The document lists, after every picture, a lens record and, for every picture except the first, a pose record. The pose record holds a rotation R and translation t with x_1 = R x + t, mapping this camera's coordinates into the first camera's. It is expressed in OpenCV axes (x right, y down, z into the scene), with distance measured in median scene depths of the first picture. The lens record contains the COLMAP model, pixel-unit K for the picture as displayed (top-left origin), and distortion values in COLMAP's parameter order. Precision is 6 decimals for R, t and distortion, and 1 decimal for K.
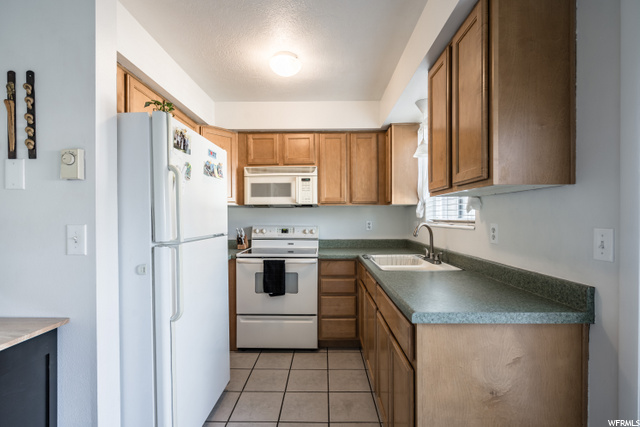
lens RADIAL K [[290.4, 0, 319.5], [0, 290.4, 219.7], [0, 0, 1]] dist [0.002517, 0.001144]
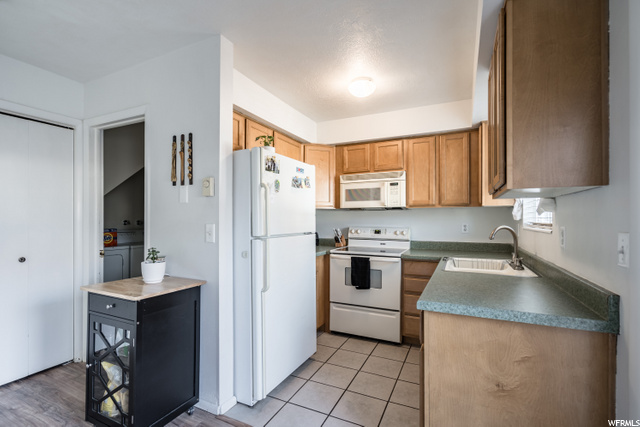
lens RADIAL K [[293.5, 0, 320.2], [0, 293.5, 218.8], [0, 0, 1]] dist [0.000674, 0.000785]
pose [[0.907774, 0.001665, -0.419457, 0.255306], [-0.005155, 0.999961, -0.007186, -0.001471], [0.419429, 0.008686, 0.907747, -0.143020]]
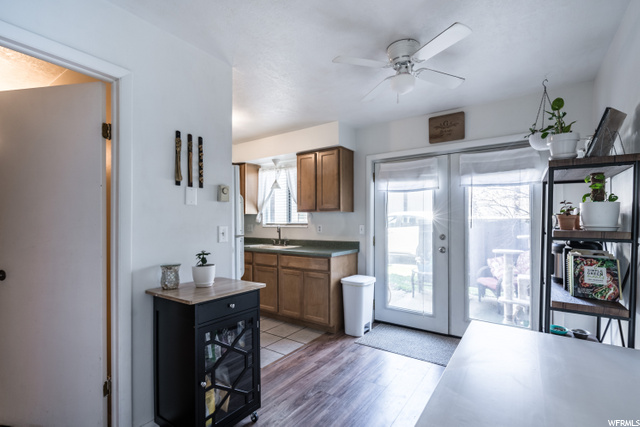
lens RADIAL K [[293.5, 0, 320.2], [0, 293.5, 218.8], [0, 0, 1]] dist [0.000674, 0.000785]
pose [[0.562522, 0.009417, 0.826729, -1.248910], [0.007715, 0.999832, -0.016639, 0.005434], [-0.826747, 0.015738, 0.562354, -0.341574]]
